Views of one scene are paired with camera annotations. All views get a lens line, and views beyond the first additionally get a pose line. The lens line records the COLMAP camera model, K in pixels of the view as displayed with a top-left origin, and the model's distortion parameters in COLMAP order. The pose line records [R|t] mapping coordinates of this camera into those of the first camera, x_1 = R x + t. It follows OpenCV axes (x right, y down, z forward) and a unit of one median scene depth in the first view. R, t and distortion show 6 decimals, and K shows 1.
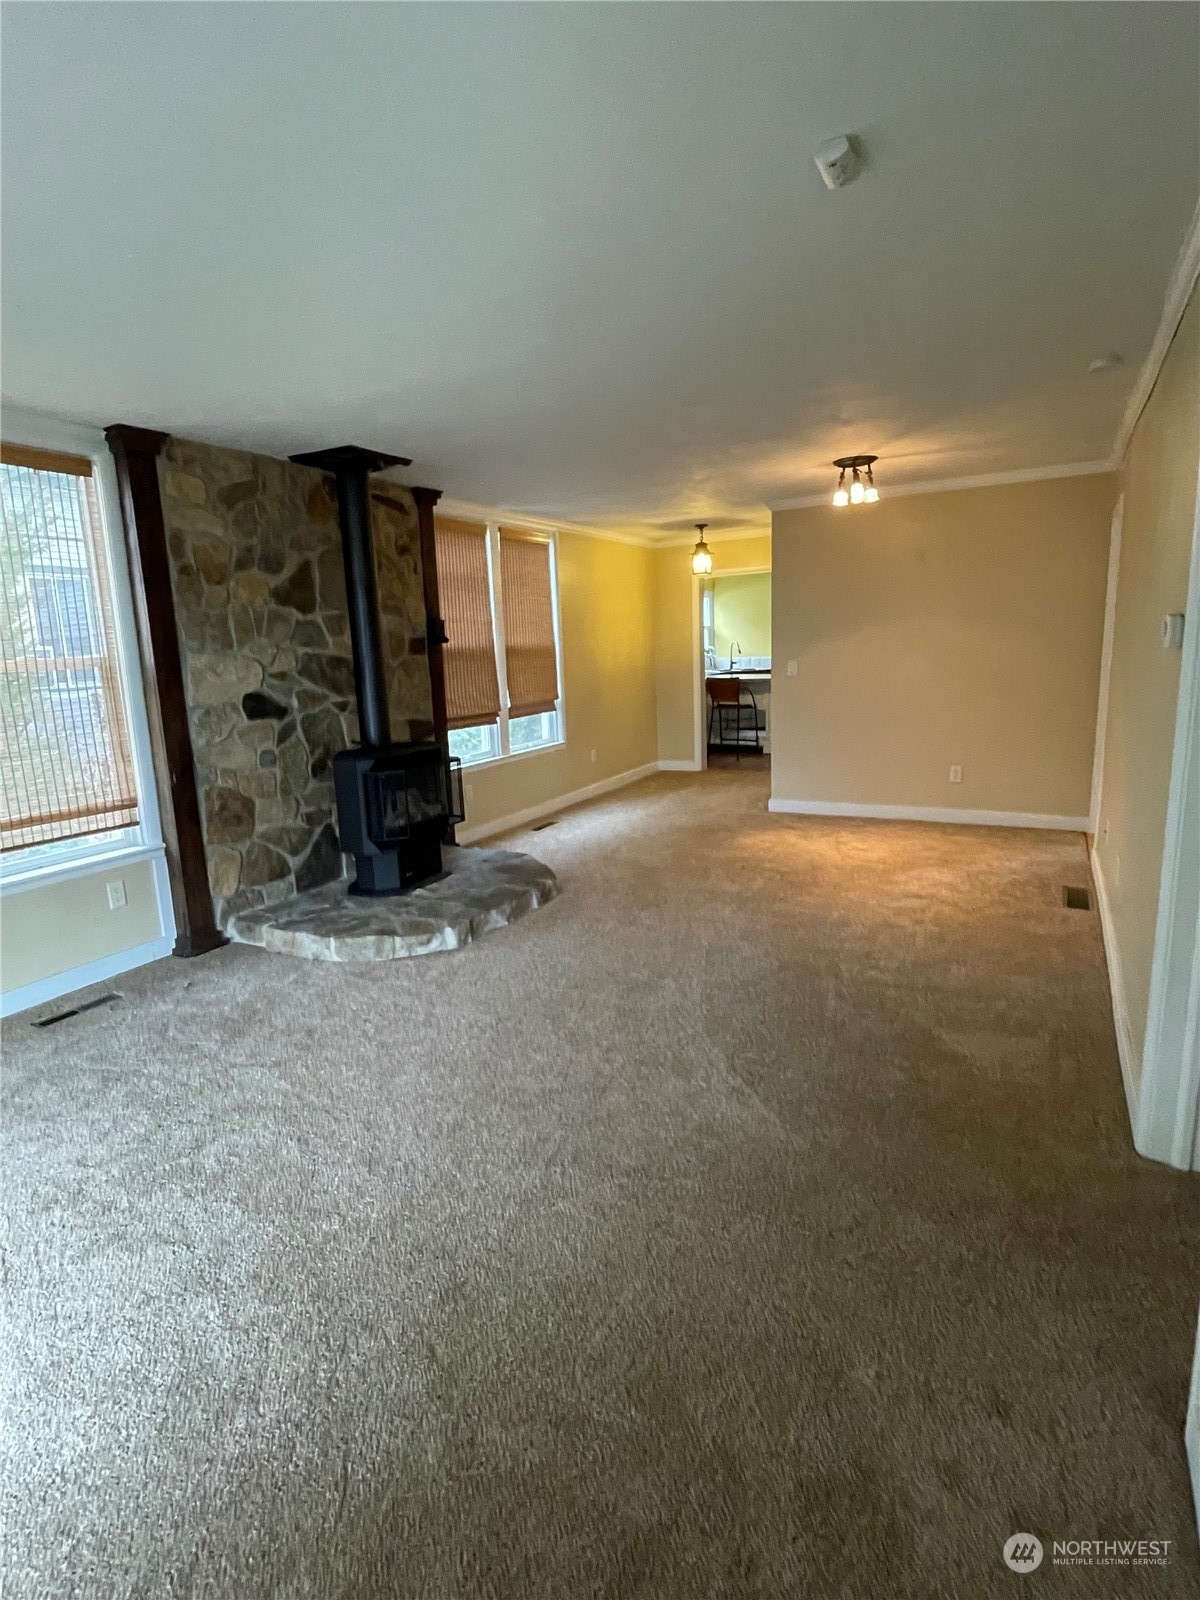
lens RADIAL K [[807.0, 0, 604.1], [0, 807.0, 796.4], [0, 0, 1]] dist [-0.023027, -0.000168]
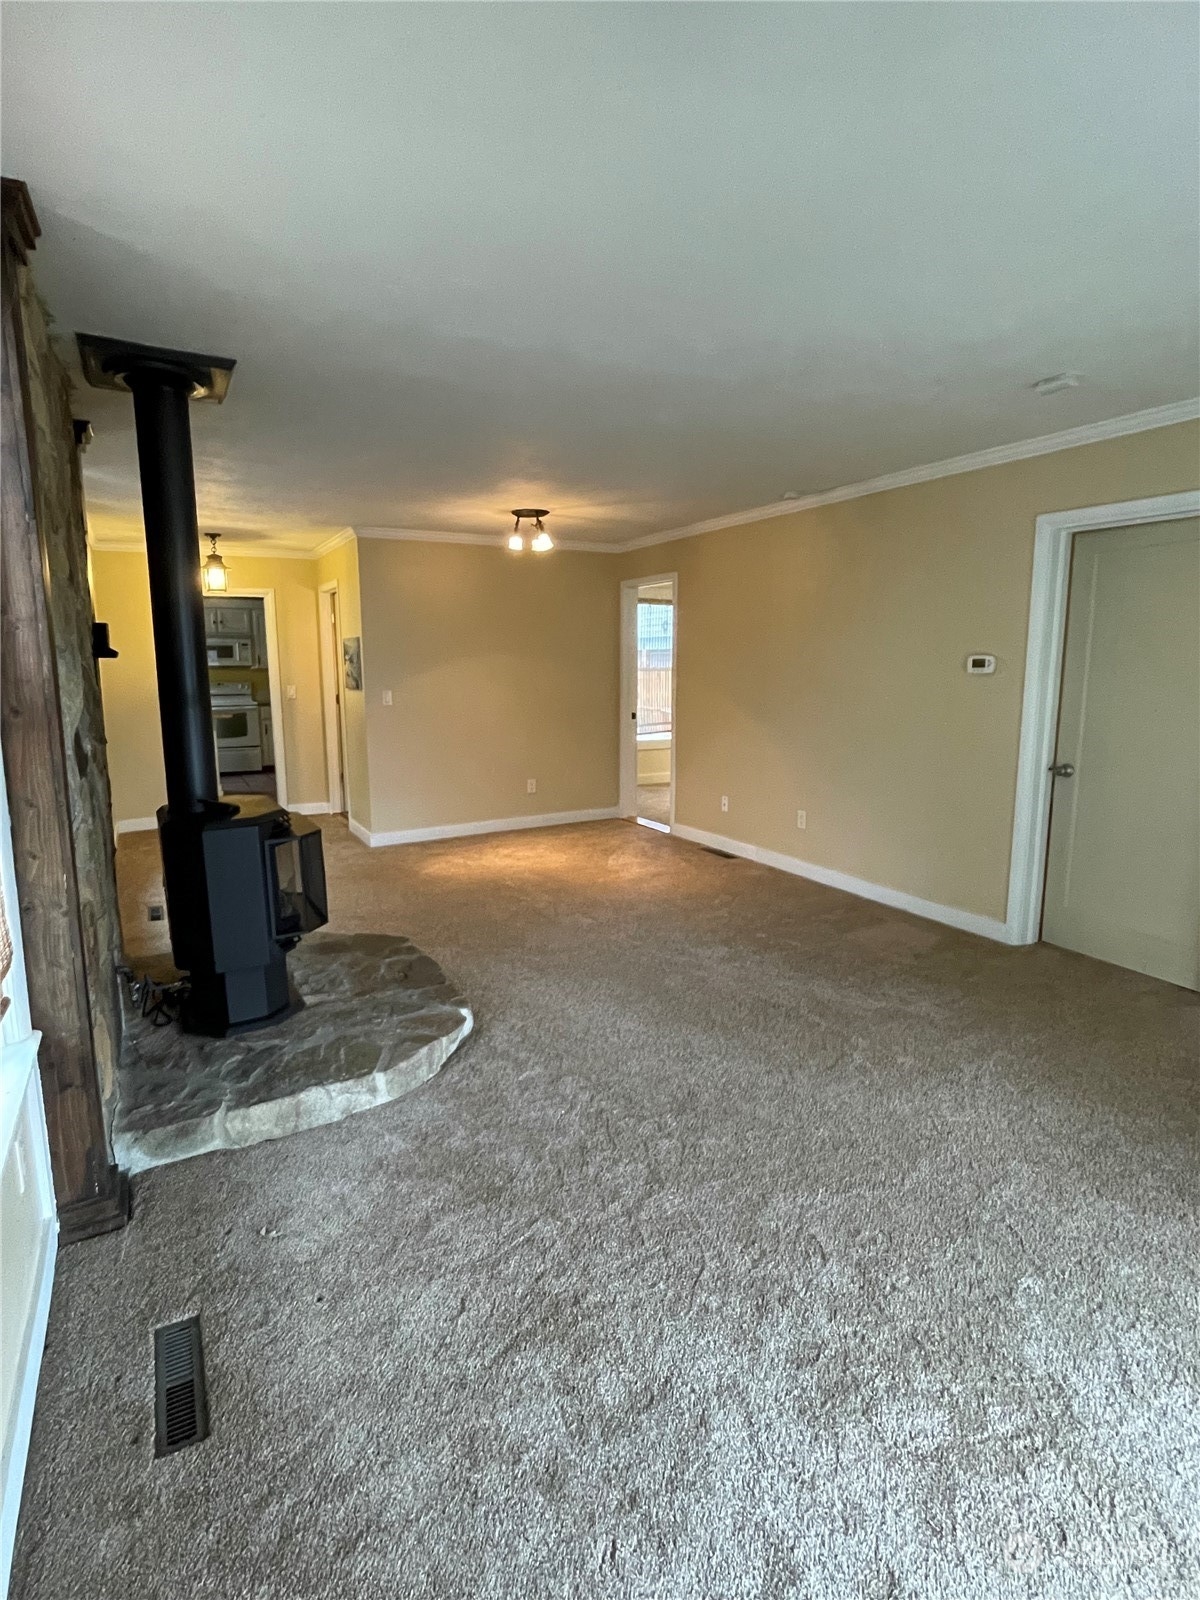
lens RADIAL K [[807.0, 0, 605.1], [0, 807.0, 796.3], [0, 0, 1]] dist [-0.023027, -0.000168]
pose [[0.527601, -0.103091, 0.843214, -0.698215], [0.142092, 0.989334, 0.032048, -0.049283], [-0.837524, 0.102906, 0.536622, 0.379025]]
